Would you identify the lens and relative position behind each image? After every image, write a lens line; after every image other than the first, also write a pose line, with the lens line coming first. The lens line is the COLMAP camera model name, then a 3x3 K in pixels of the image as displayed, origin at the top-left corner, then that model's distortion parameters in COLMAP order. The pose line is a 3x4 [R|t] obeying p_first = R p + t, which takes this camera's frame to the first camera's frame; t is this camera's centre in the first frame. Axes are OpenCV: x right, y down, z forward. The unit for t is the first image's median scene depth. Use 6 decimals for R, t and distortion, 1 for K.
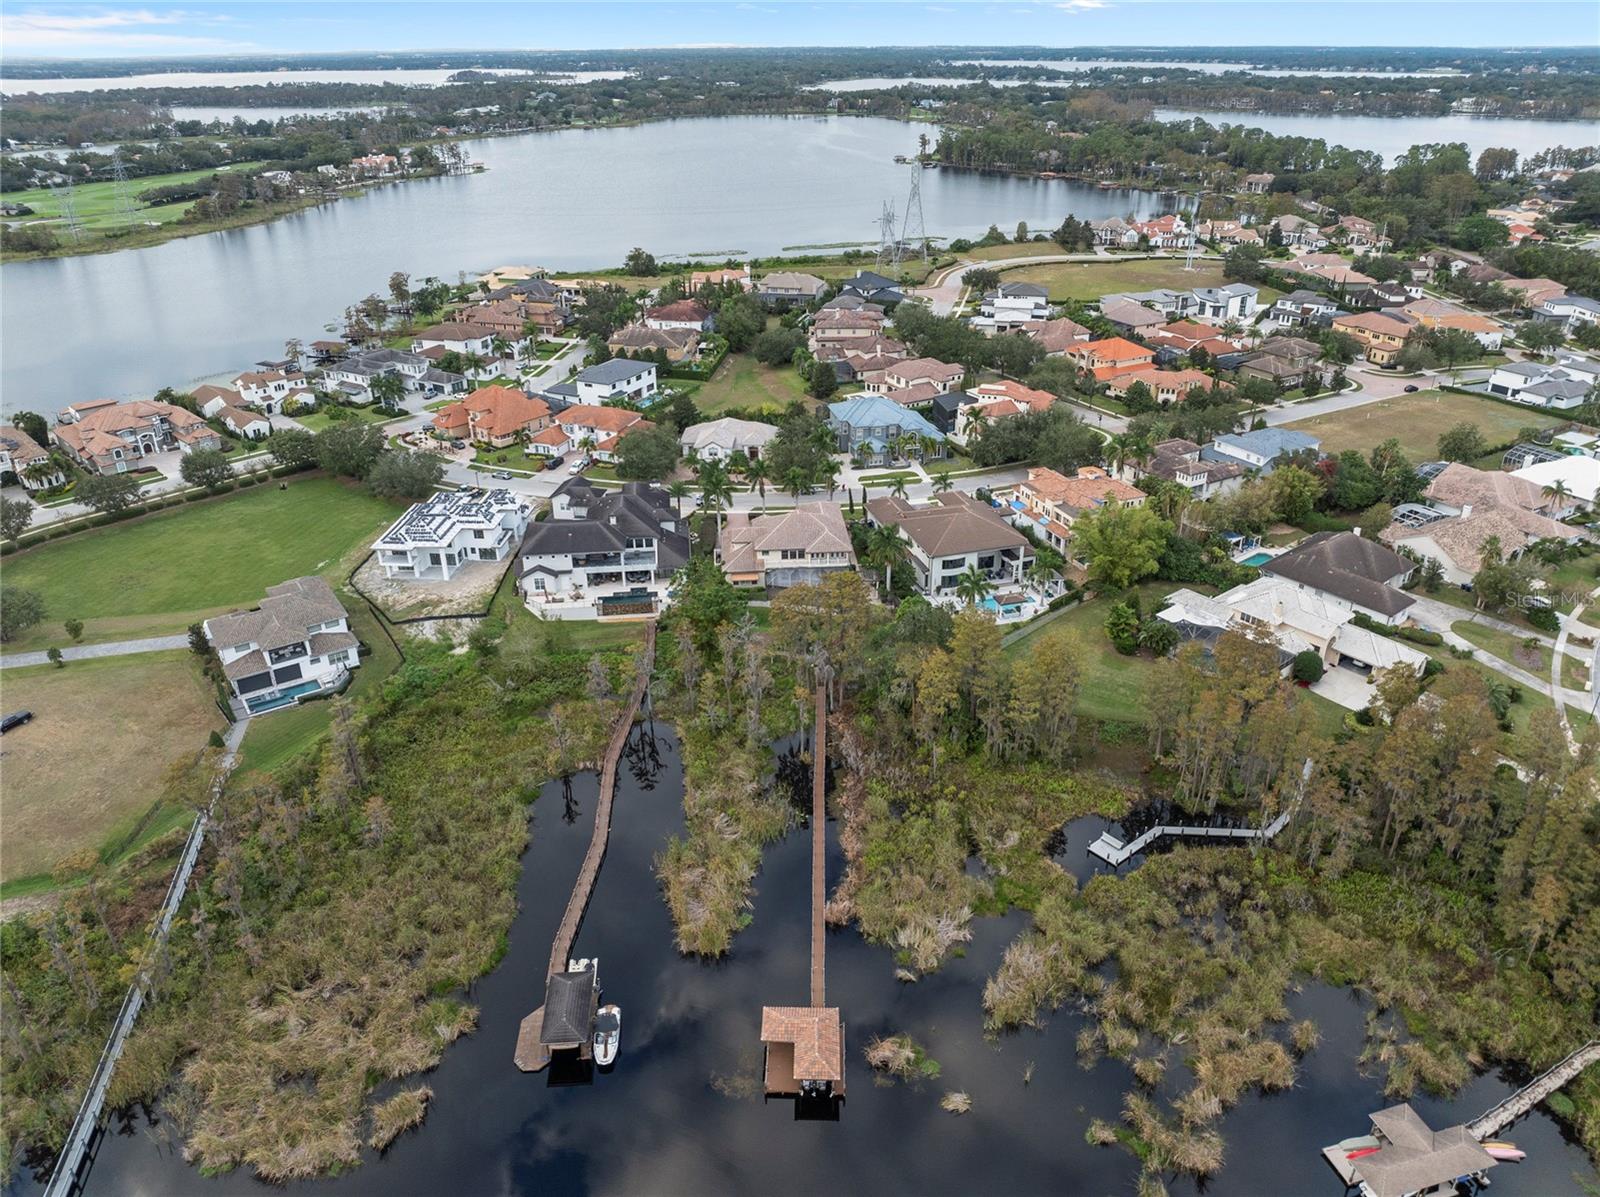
lens RADIAL K [[1125.6, 0, 800.0], [0, 1125.6, 598.5], [0, 0, 1]] dist [-0.042149, 0.002692]
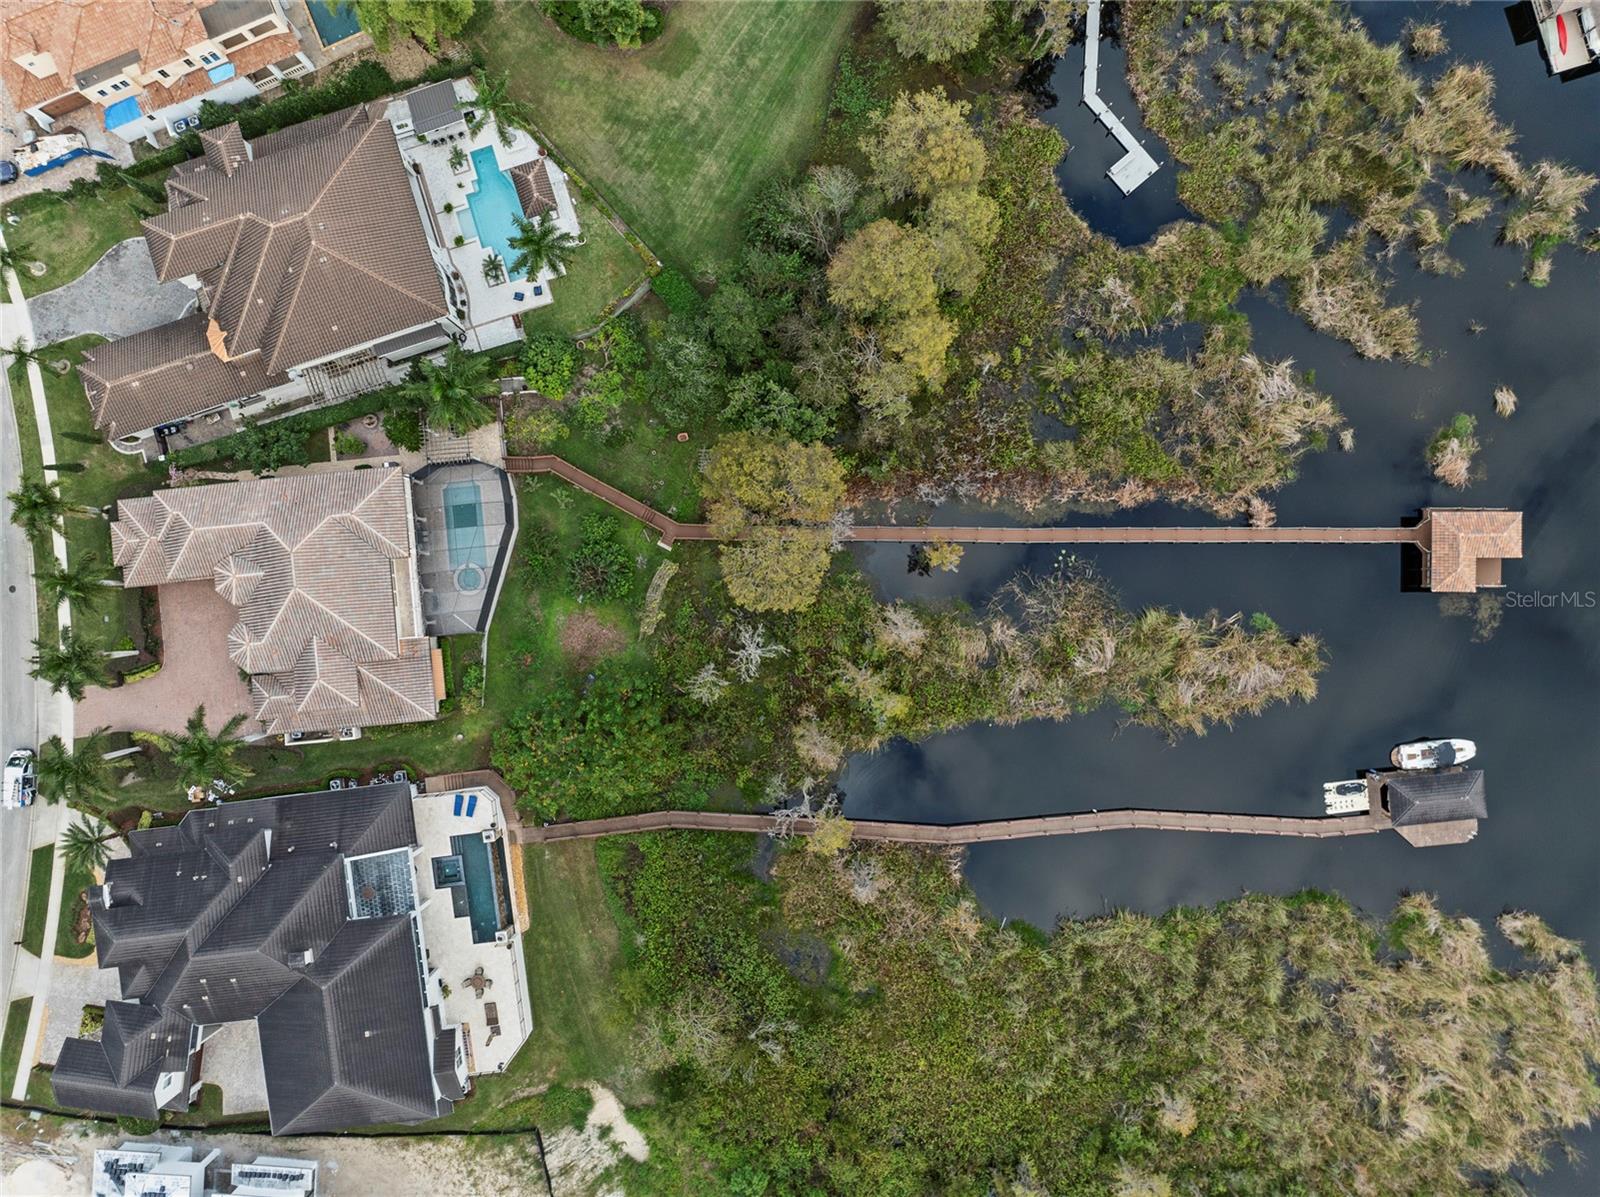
lens RADIAL K [[1125.6, 0, 800.0], [0, 1125.6, 598.5], [0, 0, 1]] dist [-0.042149, 0.002692]
pose [[-0.019867, -0.999793, 0.004338, -0.018143], [0.445065, -0.004959, 0.895485, -0.409327], [-0.895278, 0.019721, 0.445071, 0.608831]]
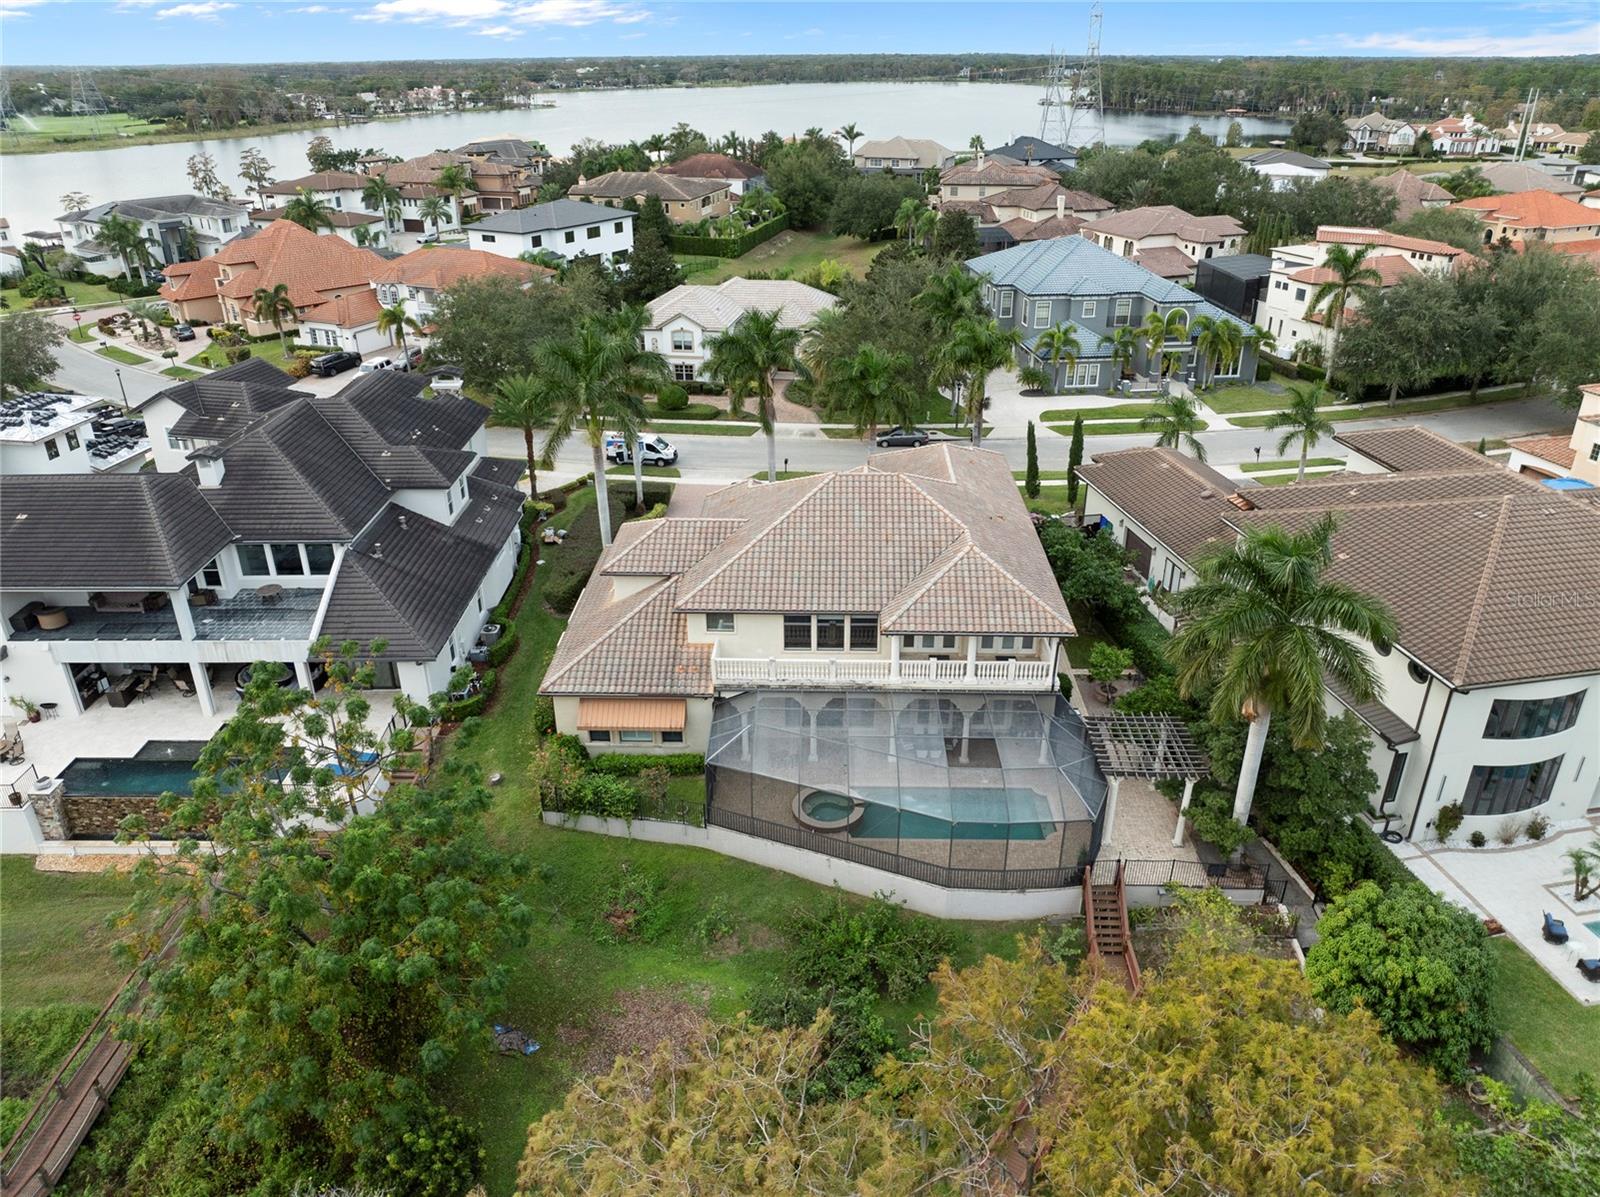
lens RADIAL K [[1125.6, 0, 800.0], [0, 1125.6, 598.5], [0, 0, 1]] dist [-0.042149, 0.002692]
pose [[0.994481, 0.048060, -0.093258, 0.010059], [-0.048991, 0.998769, -0.007718, -0.044262], [0.092773, 0.012244, 0.995612, 0.750746]]
